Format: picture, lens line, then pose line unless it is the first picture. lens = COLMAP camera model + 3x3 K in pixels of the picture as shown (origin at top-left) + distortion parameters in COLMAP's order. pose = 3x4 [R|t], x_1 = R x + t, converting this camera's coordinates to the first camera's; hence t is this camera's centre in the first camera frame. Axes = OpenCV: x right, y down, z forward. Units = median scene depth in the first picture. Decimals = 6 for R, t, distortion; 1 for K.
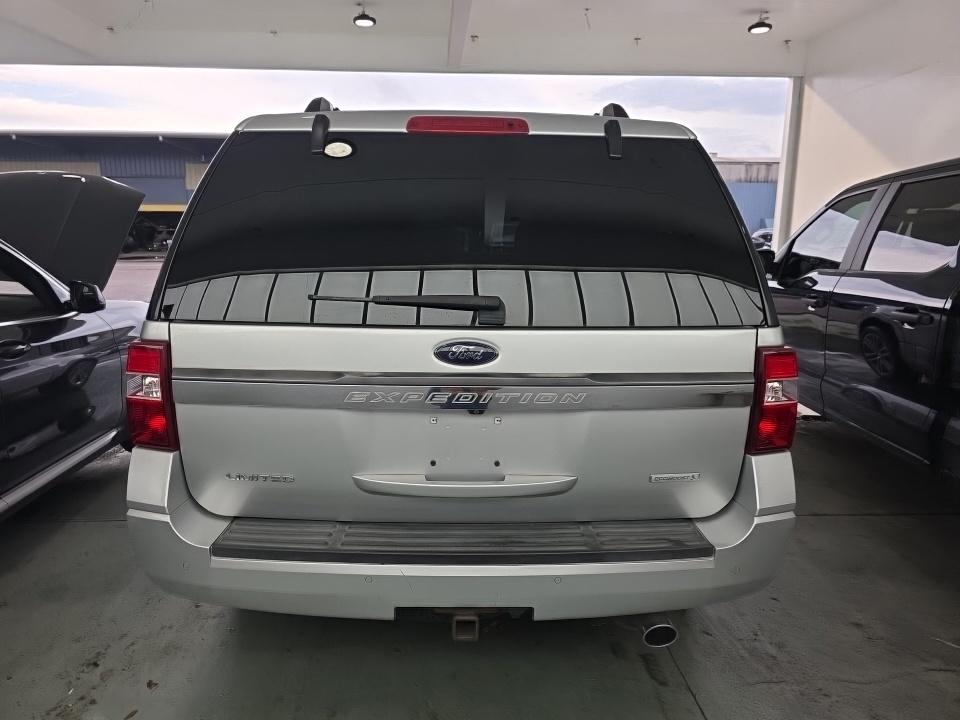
lens RADIAL K [[653.5, 0, 477.4], [0, 653.5, 360.4], [0, 0, 1]] dist [0.083376, -0.073661]
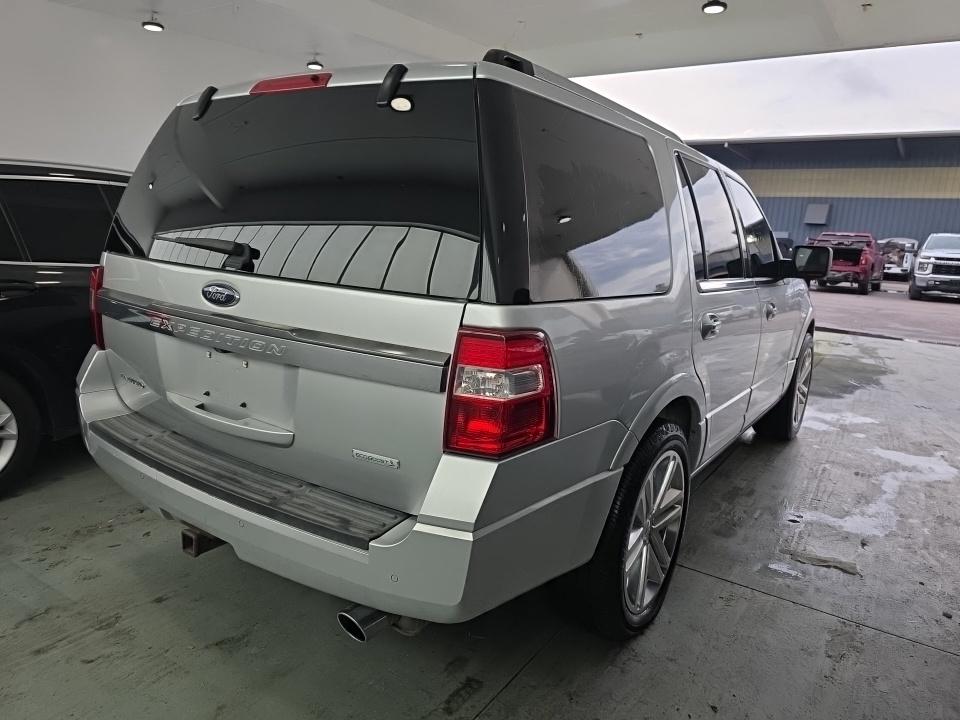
lens RADIAL K [[655.7, 0, 487.2], [0, 655.7, 357.7], [0, 0, 1]] dist [0.084330, -0.077572]
pose [[0.800443, 0.145507, -0.581479, 0.936193], [-0.155468, 0.987288, 0.033044, -0.011658], [0.578896, 0.063951, 0.812890, 0.353002]]
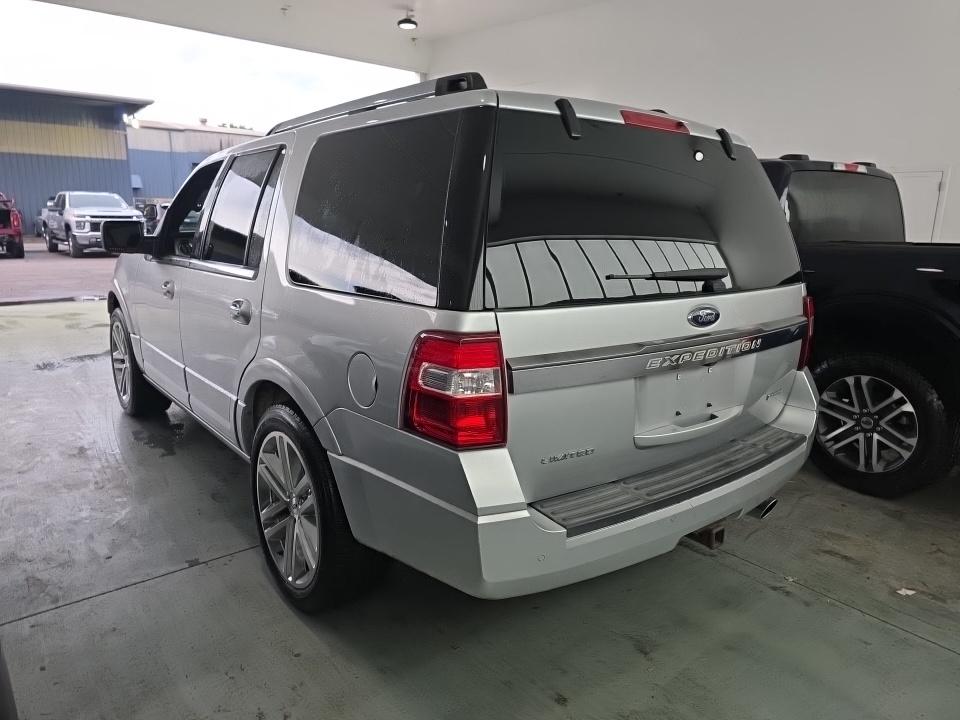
lens RADIAL K [[655.7, 0, 487.2], [0, 655.7, 357.7], [0, 0, 1]] dist [0.084330, -0.077572]
pose [[0.784953, -0.122376, 0.607348, -1.025764], [0.102809, 0.992436, 0.067095, -0.055200], [-0.610965, 0.009775, 0.791597, 0.263543]]
